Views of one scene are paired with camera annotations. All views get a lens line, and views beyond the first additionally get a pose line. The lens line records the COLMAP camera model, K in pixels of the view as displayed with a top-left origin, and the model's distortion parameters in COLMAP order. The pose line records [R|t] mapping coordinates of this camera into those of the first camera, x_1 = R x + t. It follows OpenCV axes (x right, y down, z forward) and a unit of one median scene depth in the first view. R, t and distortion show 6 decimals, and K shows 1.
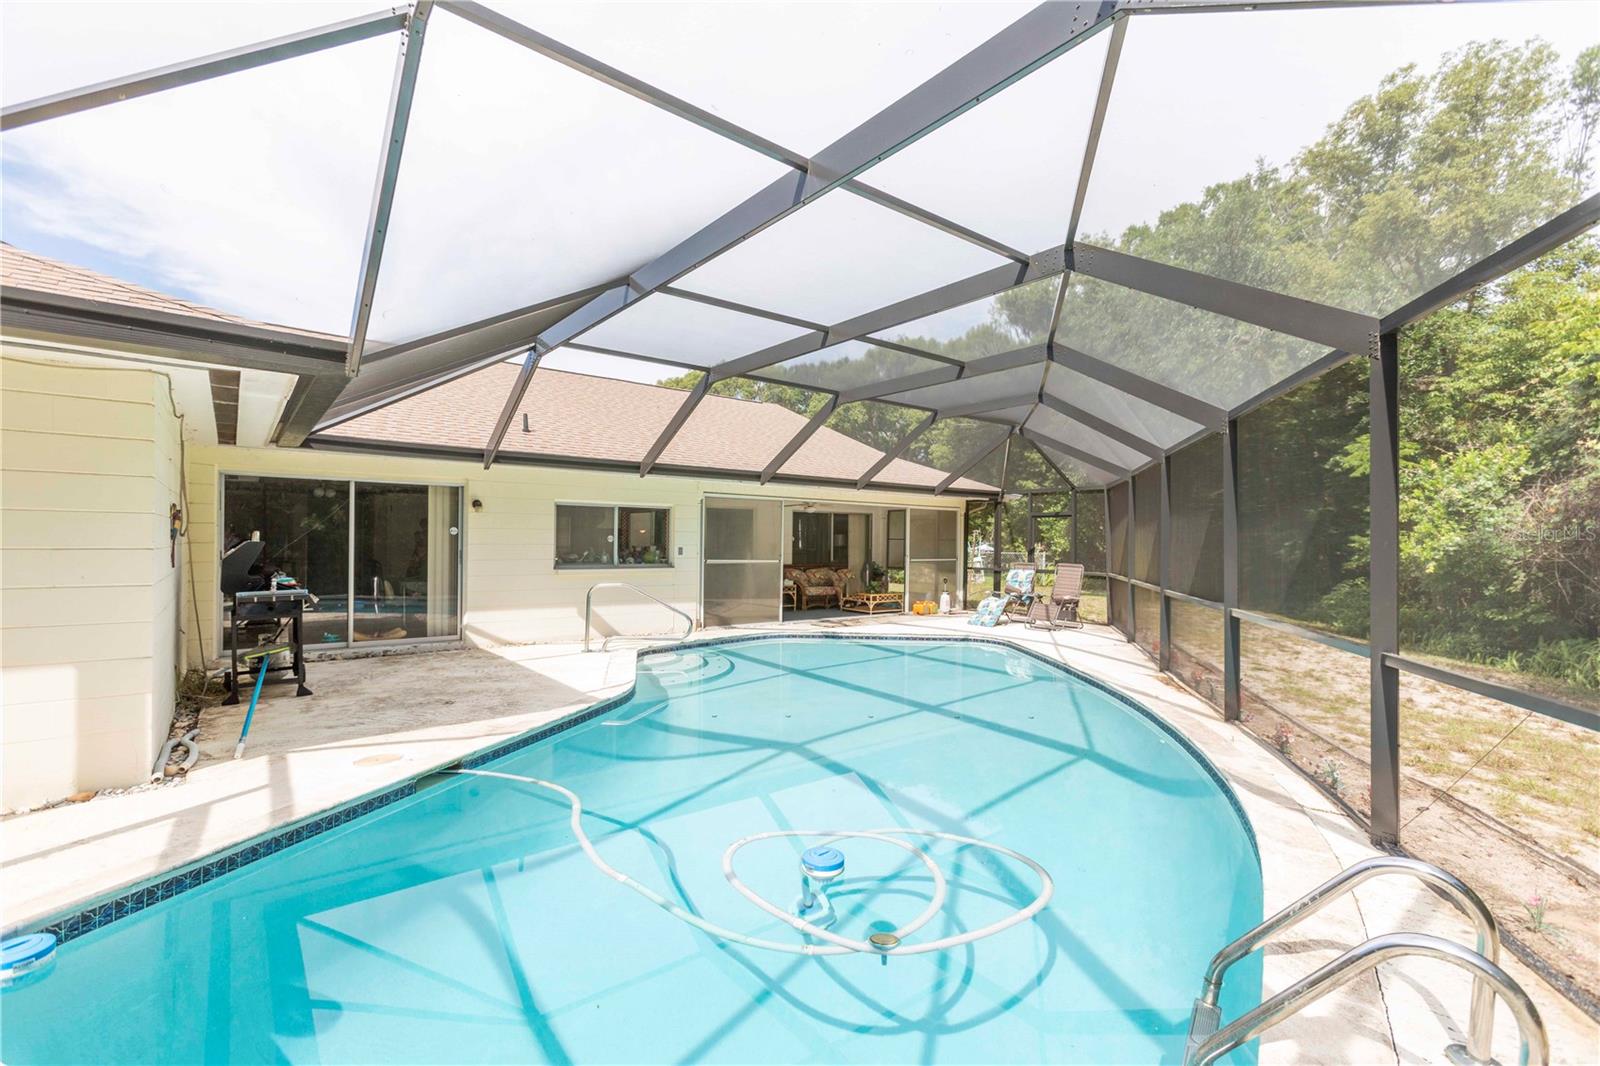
lens RADIAL K [[704.7, 0, 795.4], [0, 704.7, 537.8], [0, 0, 1]] dist [-0.001457, 0.001805]
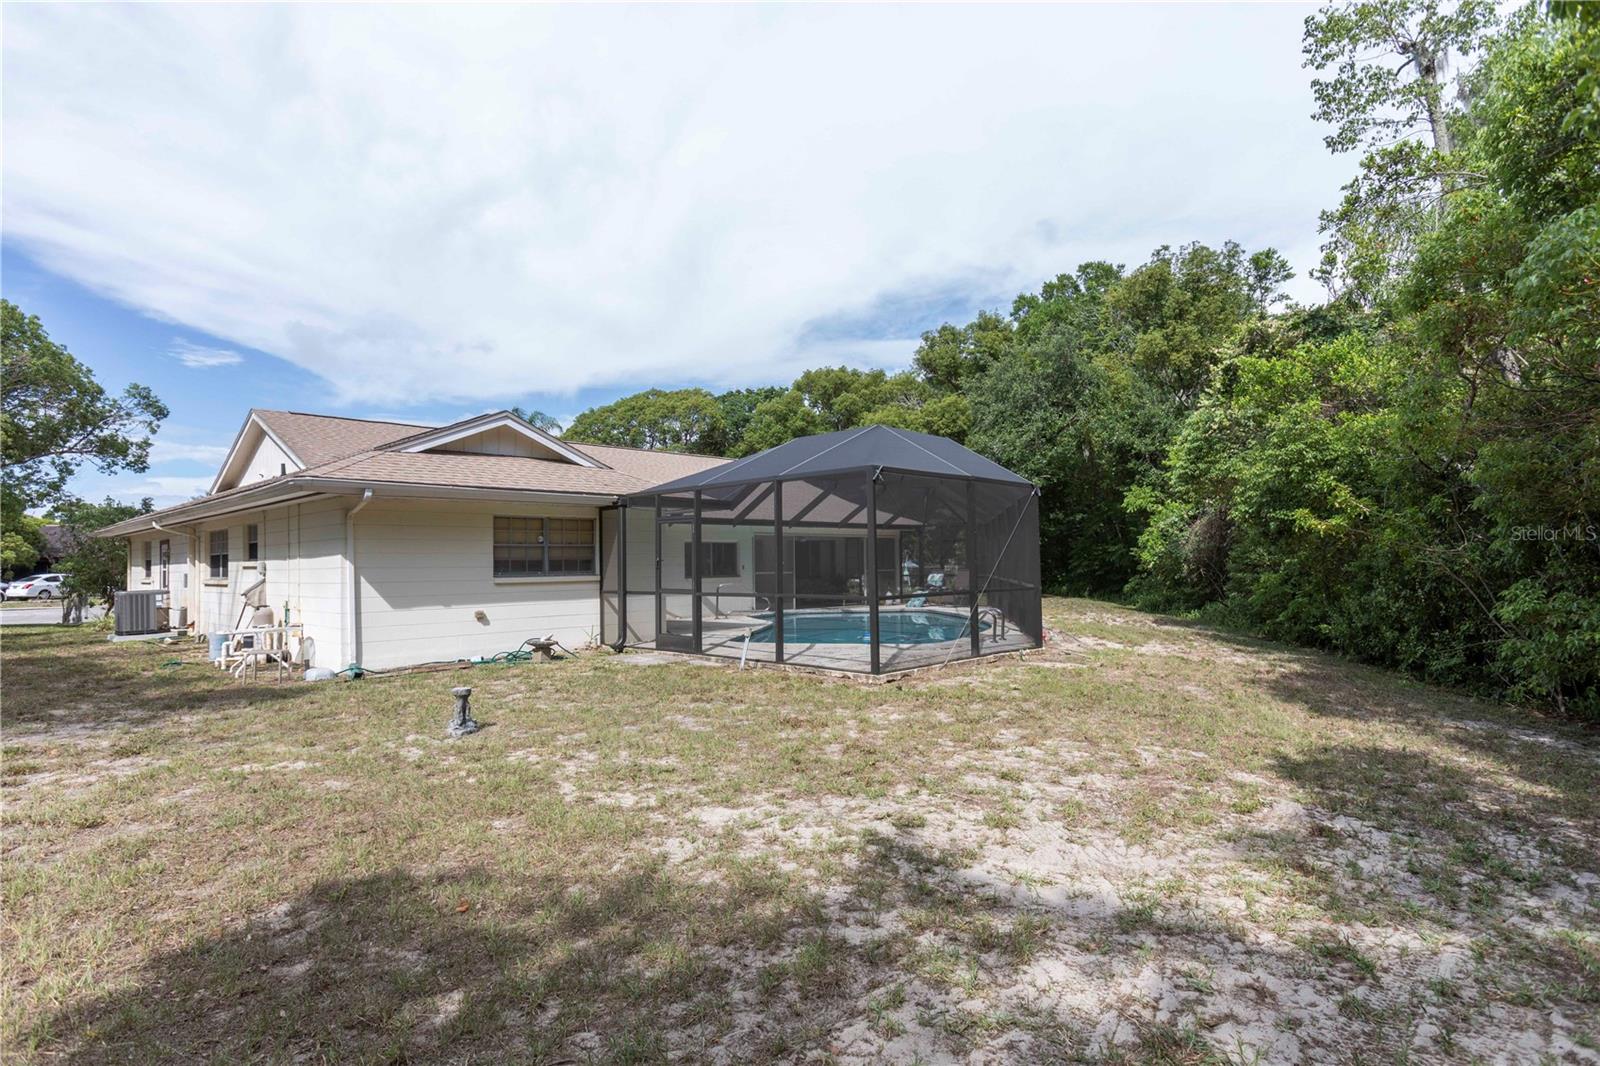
lens RADIAL K [[834.5, 0, 797.6], [0, 834.5, 536.4], [0, 0, 1]] dist [-0.000245, -0.000242]
pose [[0.991123, -0.021695, 0.131167, -0.293525], [0.025252, 0.999355, -0.025515, -0.000322], [-0.130529, 0.028601, 0.991032, -1.033724]]
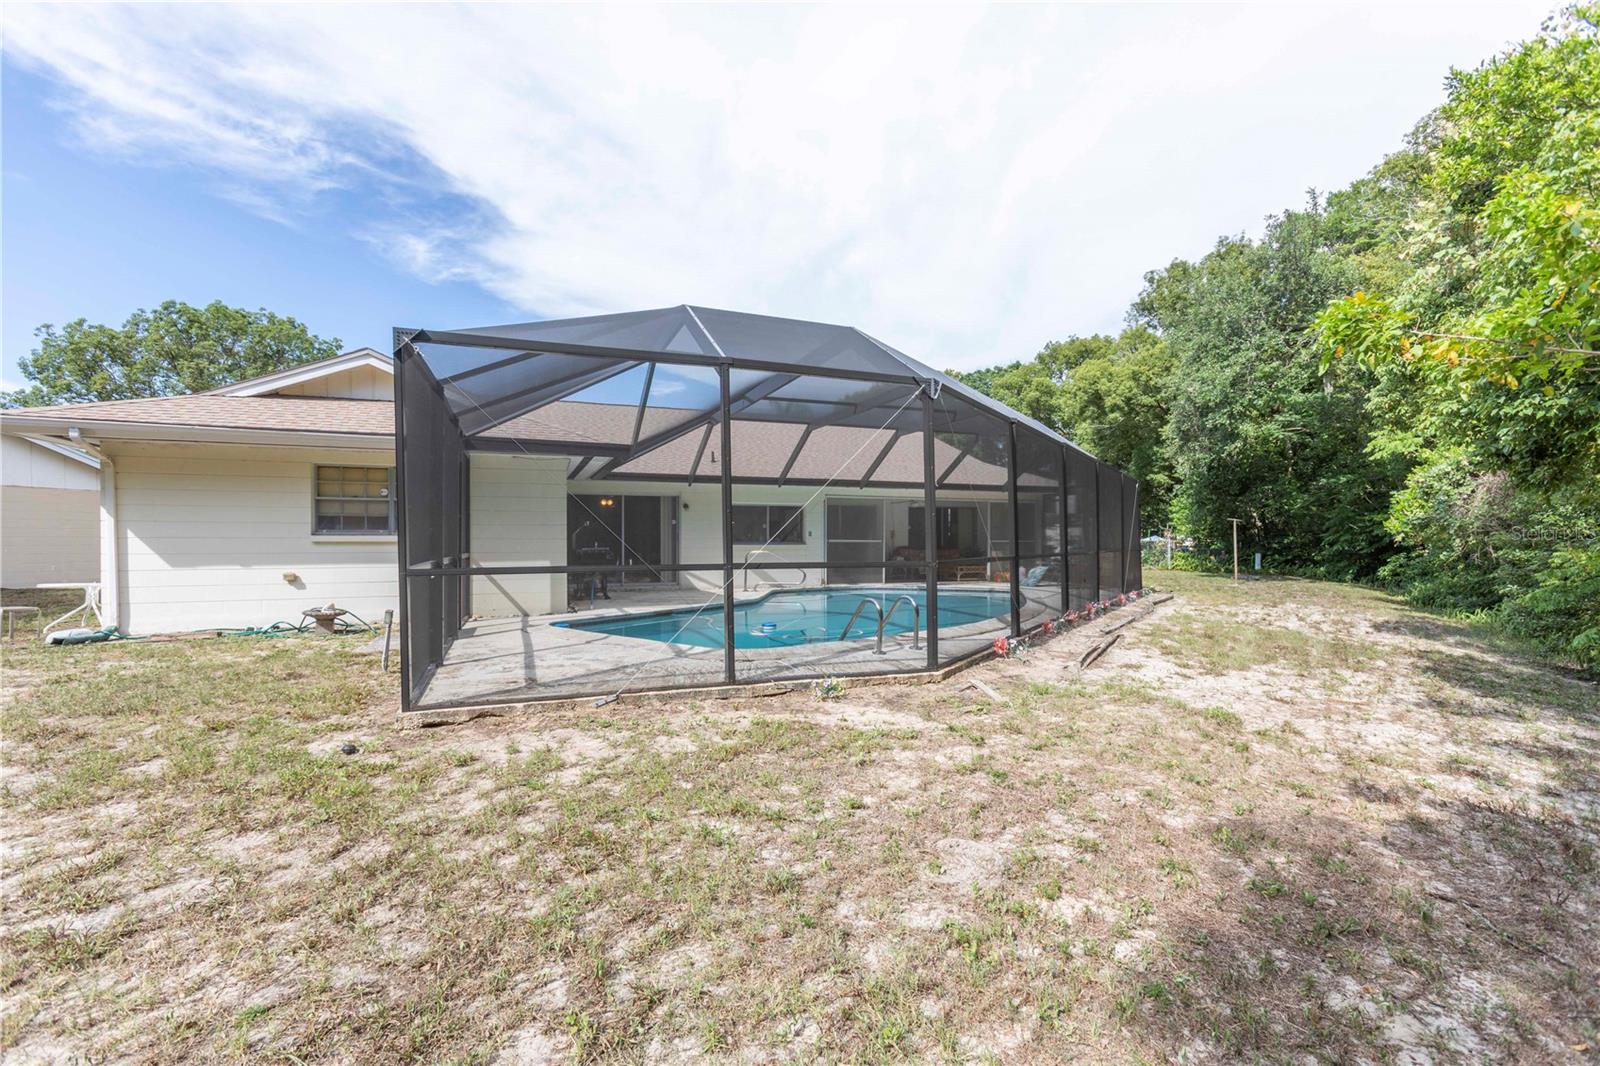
lens RADIAL K [[704.7, 0, 798.0], [0, 704.7, 541.8], [0, 0, 1]] dist [-0.001457, 0.001805]
pose [[0.957877, -0.011311, -0.286955, 0.251466], [0.013247, 0.999901, 0.004806, 0.028243], [0.286872, -0.008405, 0.957932, -0.473308]]
